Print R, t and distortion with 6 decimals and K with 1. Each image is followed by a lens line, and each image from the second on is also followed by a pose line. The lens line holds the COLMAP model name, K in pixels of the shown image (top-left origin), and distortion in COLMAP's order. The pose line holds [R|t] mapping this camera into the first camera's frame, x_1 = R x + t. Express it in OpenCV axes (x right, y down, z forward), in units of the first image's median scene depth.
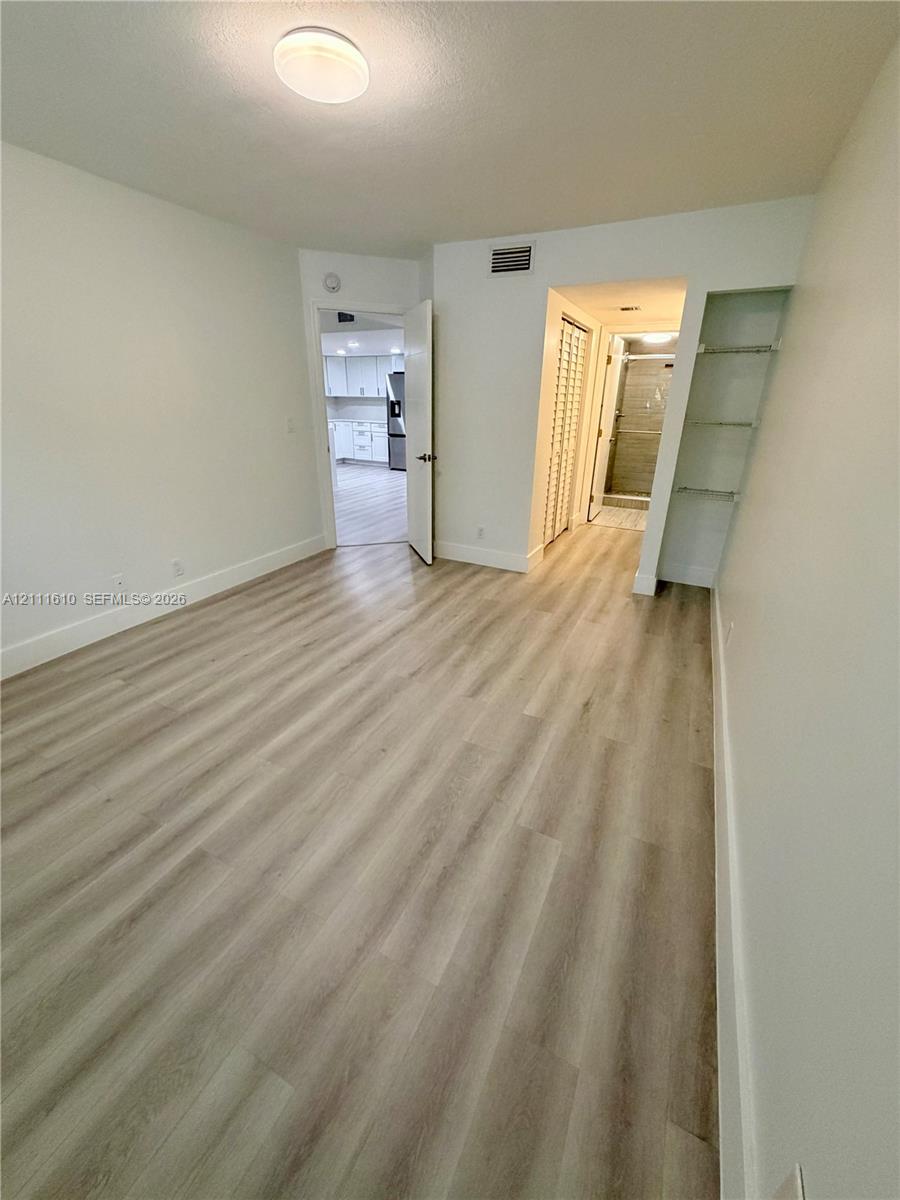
lens RADIAL K [[478.6, 0, 451.7], [0, 478.6, 595.3], [0, 0, 1]] dist [-0.000660, -0.000106]
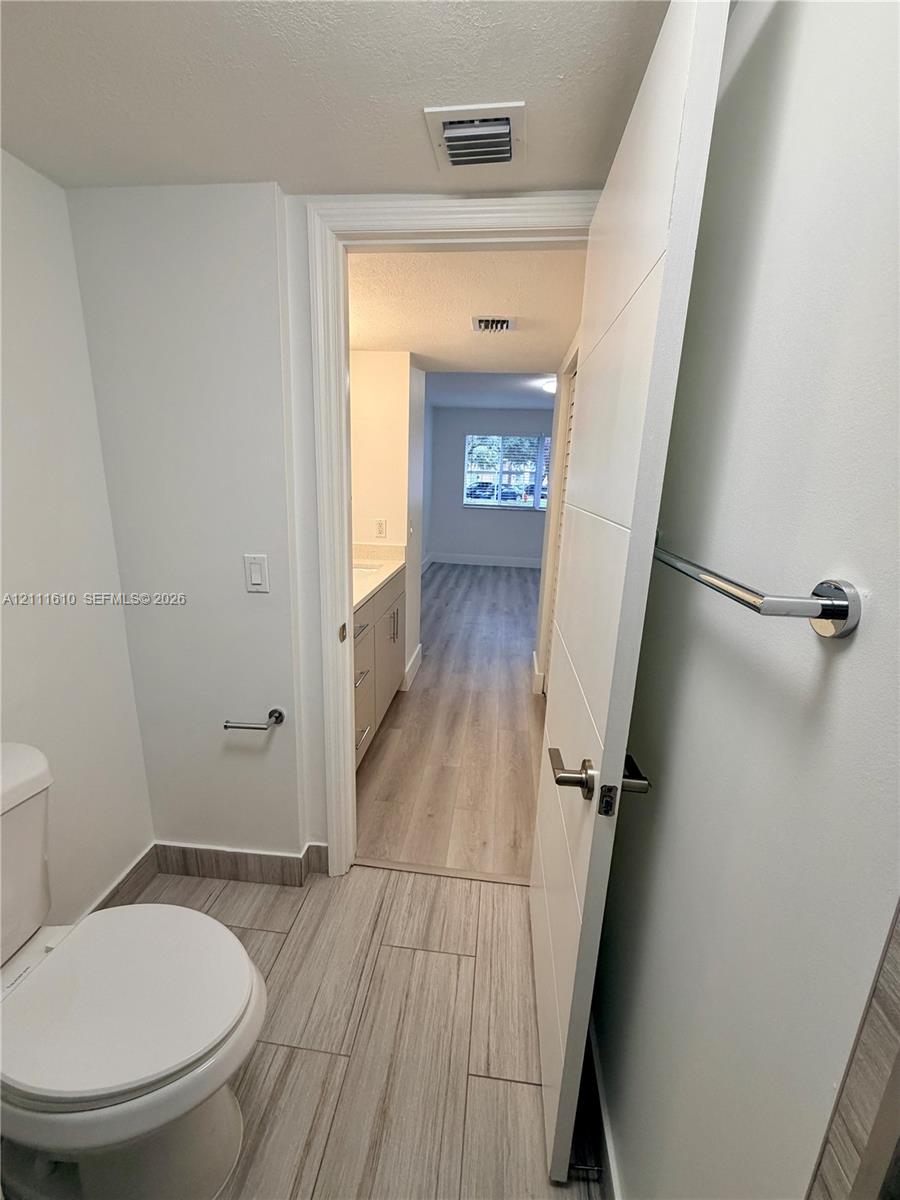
lens RADIAL K [[478.6, 0, 451.7], [0, 478.6, 595.3], [0, 0, 1]] dist [-0.000660, -0.000106]
pose [[-0.937913, 0.036753, -0.344919, 0.904086], [-0.178043, 0.802380, 0.569637, -0.961181], [0.297692, 0.595680, -0.746019, 2.313895]]
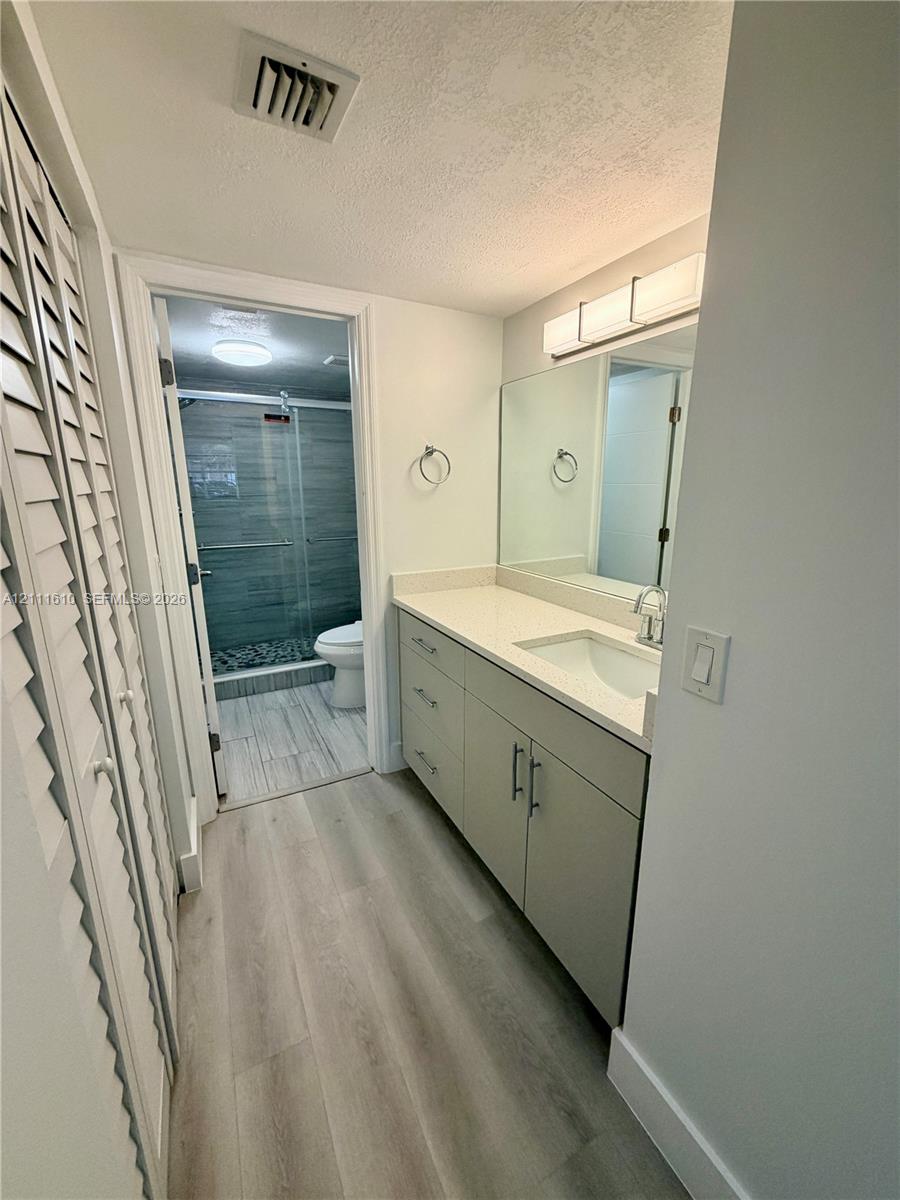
lens RADIAL K [[478.6, 0, 451.7], [0, 478.6, 595.3], [0, 0, 1]] dist [-0.000660, -0.000106]
pose [[0.586582, -0.199029, 0.785053, 0.282724], [0.322283, 0.946643, -0.000810, -0.520702], [-0.743004, 0.253485, 0.619428, 1.276270]]
